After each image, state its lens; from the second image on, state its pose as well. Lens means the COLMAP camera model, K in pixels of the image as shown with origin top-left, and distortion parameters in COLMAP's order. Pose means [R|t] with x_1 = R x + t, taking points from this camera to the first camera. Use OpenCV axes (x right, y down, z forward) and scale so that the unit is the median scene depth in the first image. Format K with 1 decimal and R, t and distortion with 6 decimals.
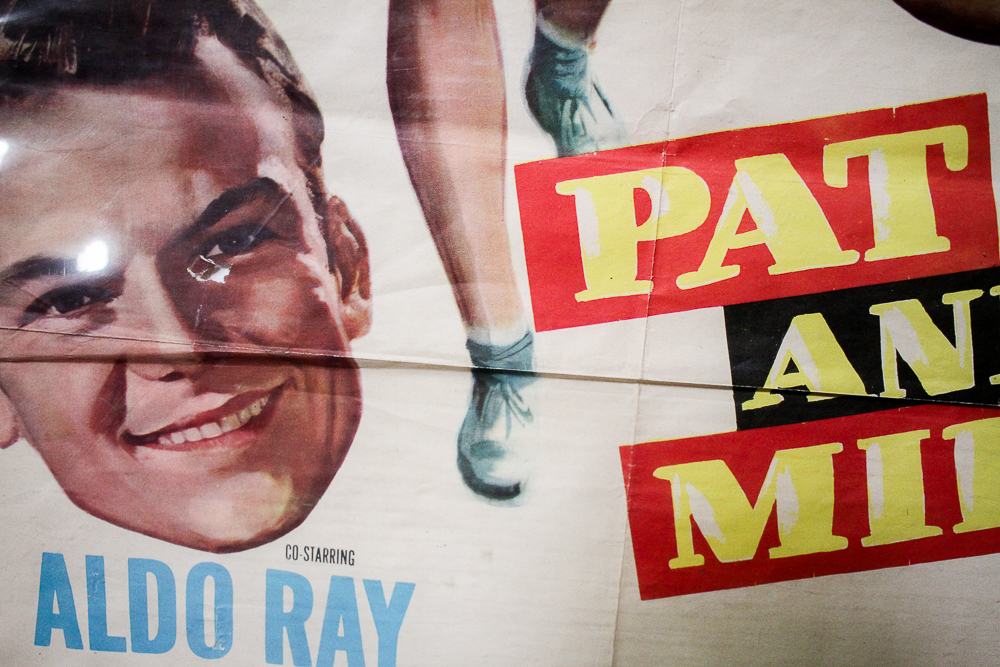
lens RADIAL K [[1119.7, 0, 493.4], [0, 1119.7, 330.6], [0, 0, 1]] dist [-0.132757, 0.130229]
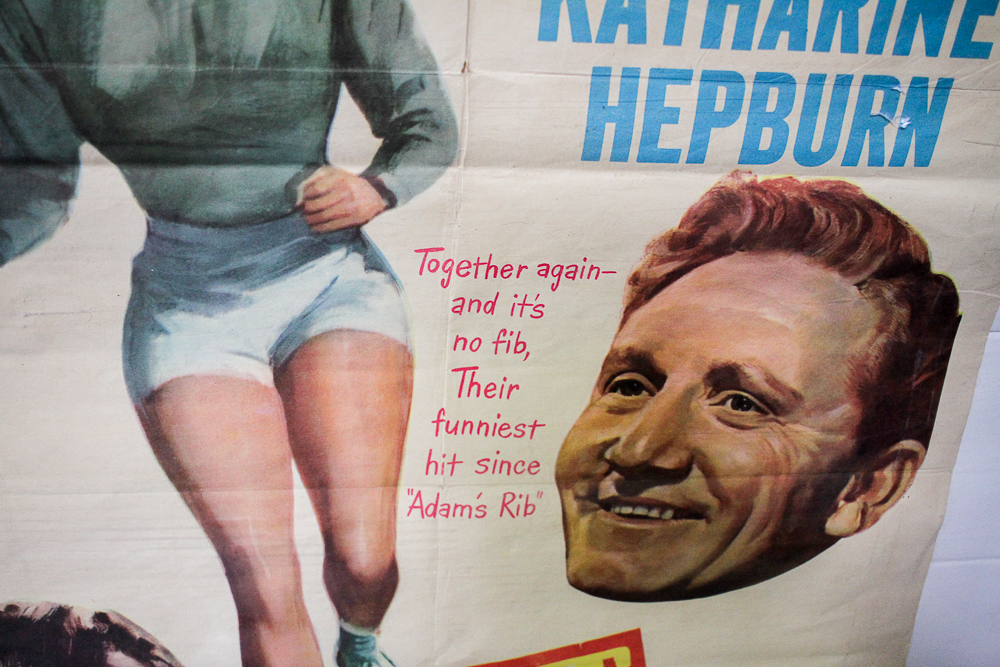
lens RADIAL K [[1119.7, 0, 493.4], [0, 1119.7, 330.6], [0, 0, 1]] dist [-0.132757, 0.130229]
pose [[0.987539, -0.079243, 0.135966, 0.065521], [0.057644, 0.986070, 0.156023, -0.811822], [-0.146435, -0.146241, 0.978351, -0.391273]]
